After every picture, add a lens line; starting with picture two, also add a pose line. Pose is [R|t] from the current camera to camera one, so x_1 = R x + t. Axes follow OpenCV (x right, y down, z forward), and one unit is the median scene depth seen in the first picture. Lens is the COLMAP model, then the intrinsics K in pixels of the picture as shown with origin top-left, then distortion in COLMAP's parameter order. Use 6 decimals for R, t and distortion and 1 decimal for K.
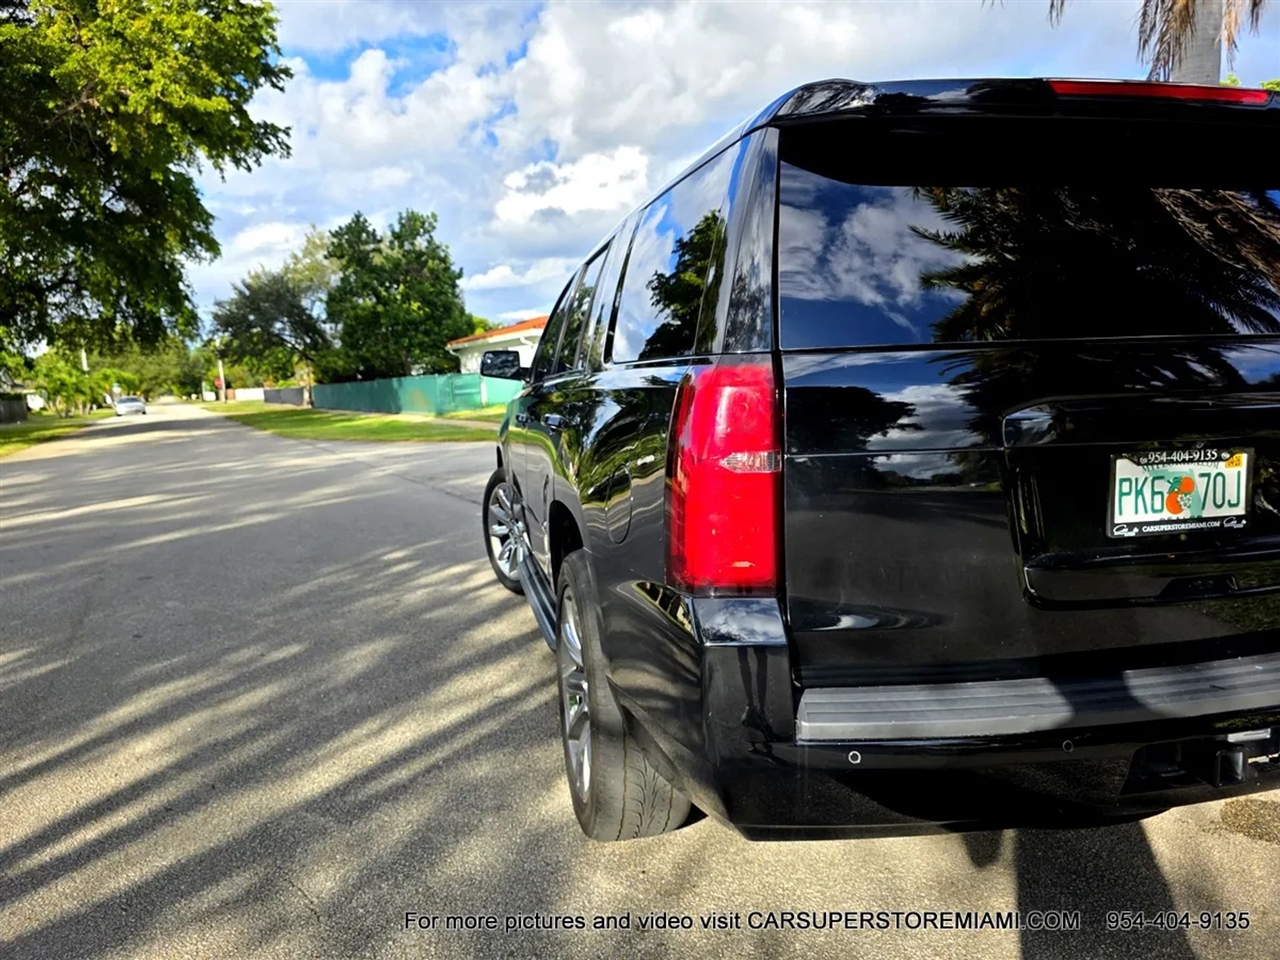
lens RADIAL K [[864.3, 0, 642.5], [0, 864.3, 486.3], [0, 0, 1]] dist [0.040144, -0.035699]
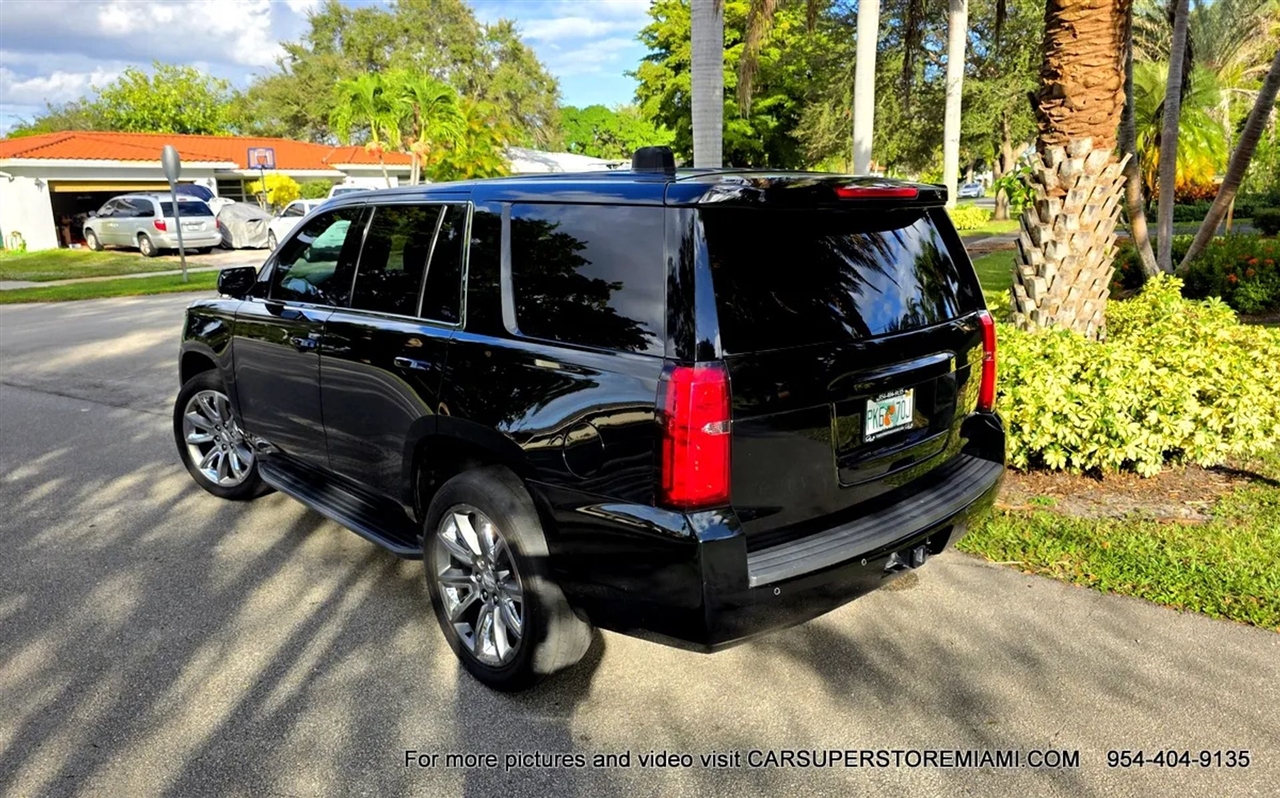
lens RADIAL K [[863.7, 0, 644.4], [0, 863.7, 373.6], [0, 0, 1]] dist [0.032926, -0.026234]
pose [[0.863660, -0.073705, 0.498657, -0.165620], [0.044740, 0.996557, 0.069810, -0.051363], [-0.502085, -0.037982, 0.863984, -0.070851]]
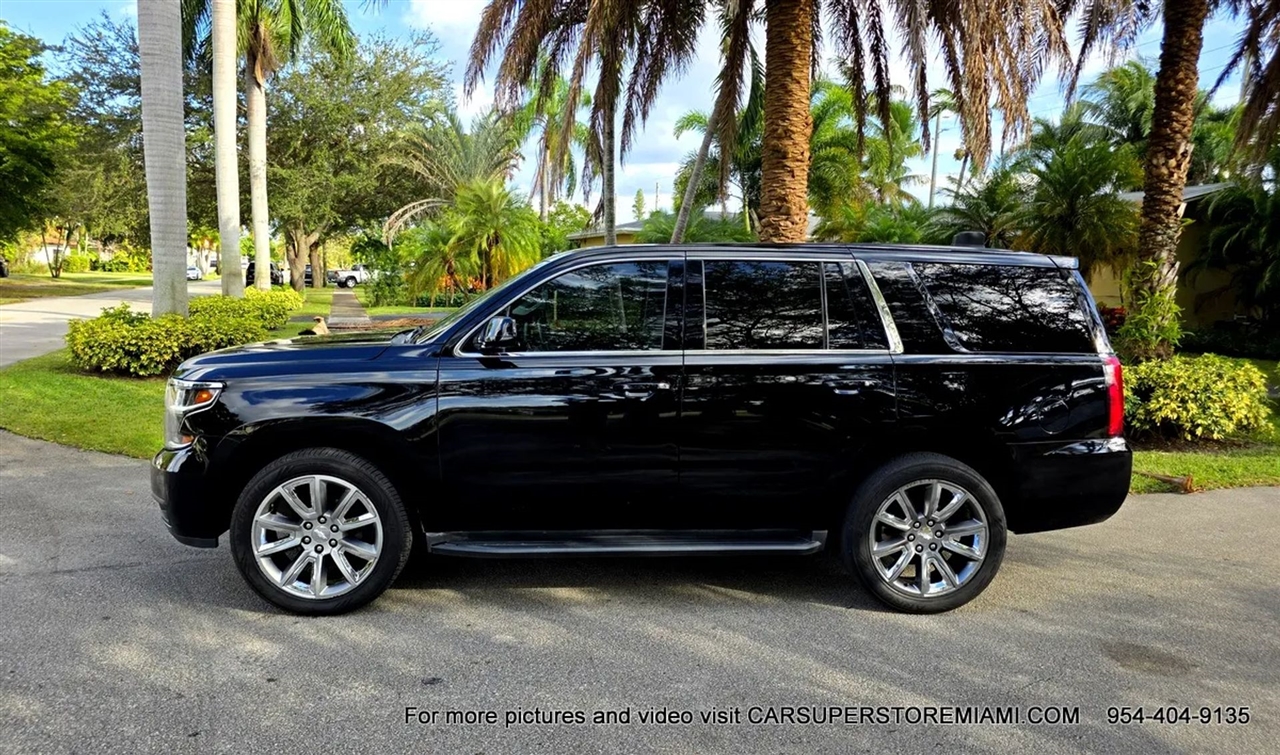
lens RADIAL K [[868.6, 0, 652.5], [0, 868.6, 374.0], [0, 0, 1]] dist [0.038665, -0.033930]
pose [[0.155502, -0.049650, 0.986587, -0.643669], [0.092725, 0.995060, 0.035461, -0.068982], [-0.983474, 0.085967, 0.159338, 0.428901]]
